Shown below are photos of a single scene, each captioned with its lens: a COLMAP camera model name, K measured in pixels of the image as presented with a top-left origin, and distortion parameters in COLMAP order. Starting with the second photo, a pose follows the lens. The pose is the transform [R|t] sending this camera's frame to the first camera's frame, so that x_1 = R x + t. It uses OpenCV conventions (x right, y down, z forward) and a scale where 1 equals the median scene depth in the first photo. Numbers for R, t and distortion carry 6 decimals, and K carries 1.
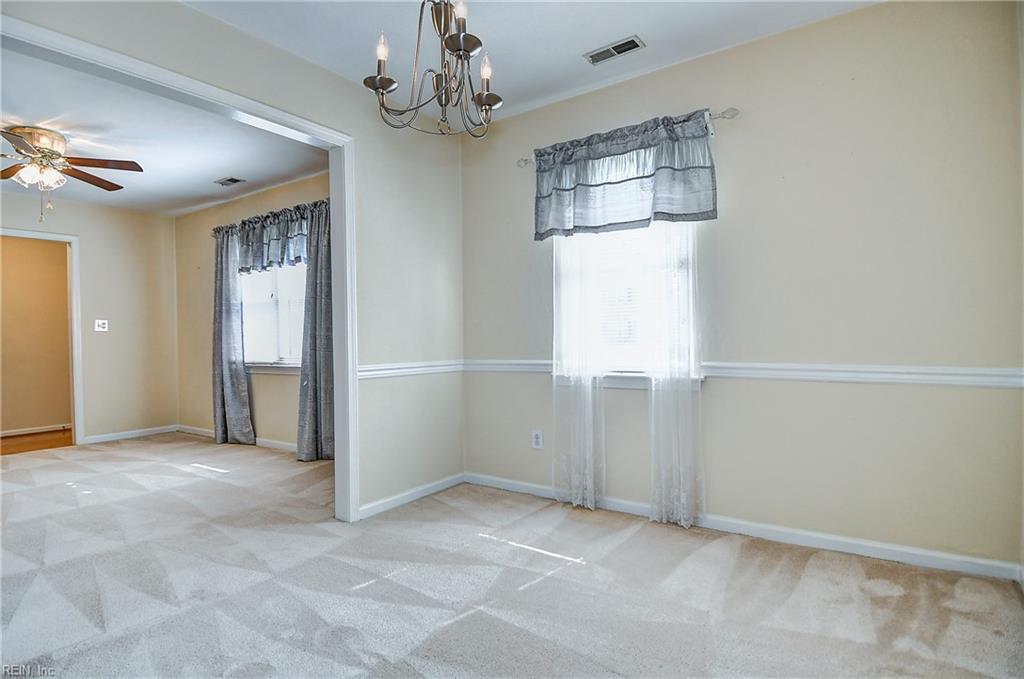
lens RADIAL K [[540.0, 0, 510.0], [0, 540.0, 339.9], [0, 0, 1]] dist [0.051164, -0.052284]
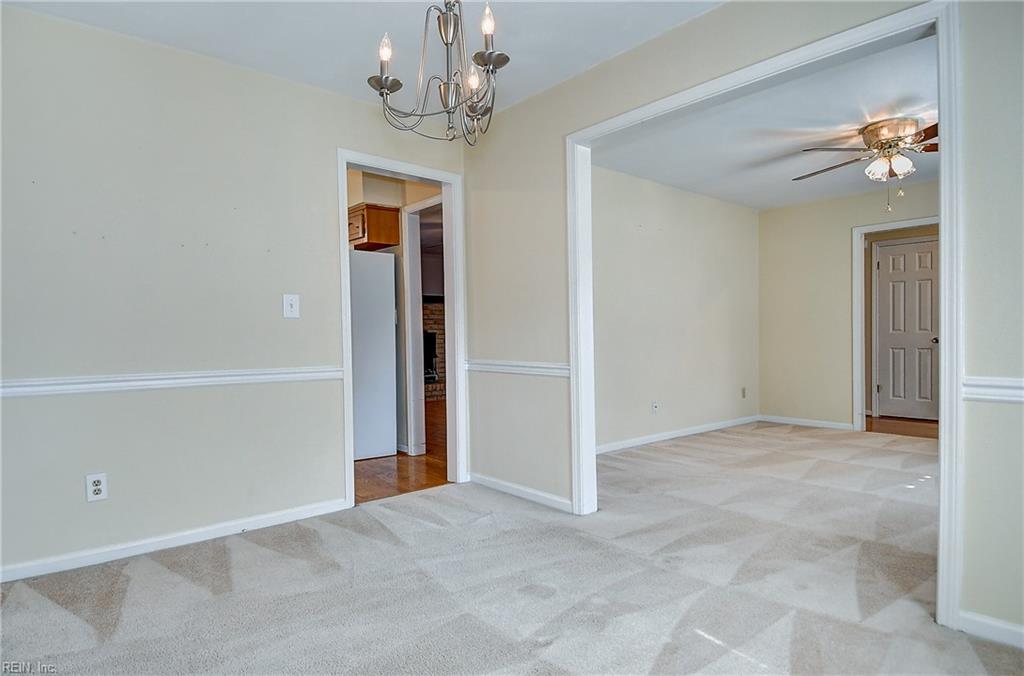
lens RADIAL K [[539.8, 0, 461.7], [0, 539.8, 341.5], [0, 0, 1]] dist [-0.000596, -0.000256]
pose [[-0.292795, 0.022838, -0.955902, 0.351159], [0.014258, 0.999708, 0.019517, -0.004292], [0.956069, -0.007915, -0.293035, 0.531677]]
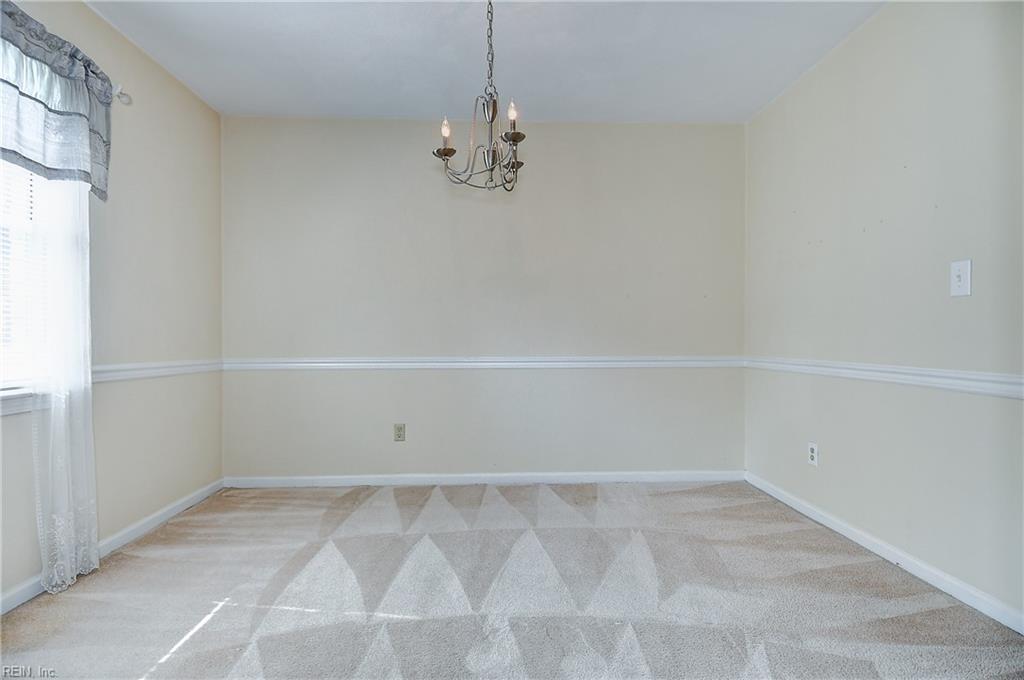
lens RADIAL K [[540.0, 0, 510.0], [0, 540.0, 340.4], [0, 0, 1]] dist [0.051164, -0.052284]
pose [[-0.622862, 0.017911, 0.782127, -0.520432], [0.017991, 0.999801, -0.008568, 0.014411], [-0.782125, 0.008735, -0.623060, 0.755883]]
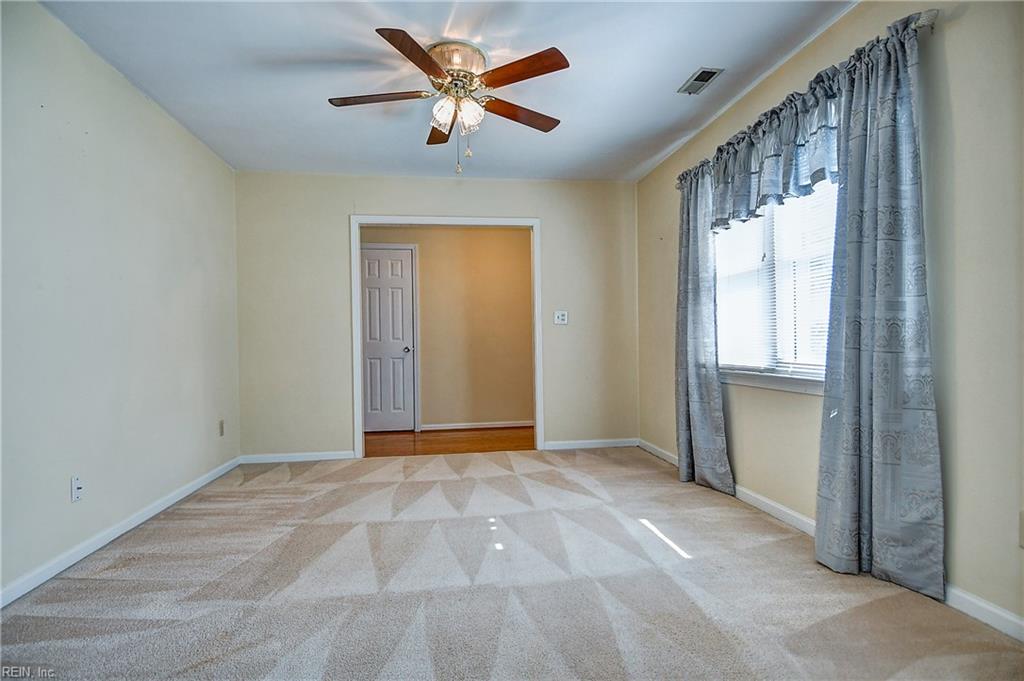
lens RADIAL K [[542.7, 0, 500.4], [0, 542.7, 351.0], [0, 0, 1]] dist [0.046161, -0.053772]
pose [[0.673239, 0.016924, -0.739231, -0.262347], [0.002135, 0.999689, 0.024832, 0.008967], [0.739422, -0.018296, 0.672994, 0.535335]]
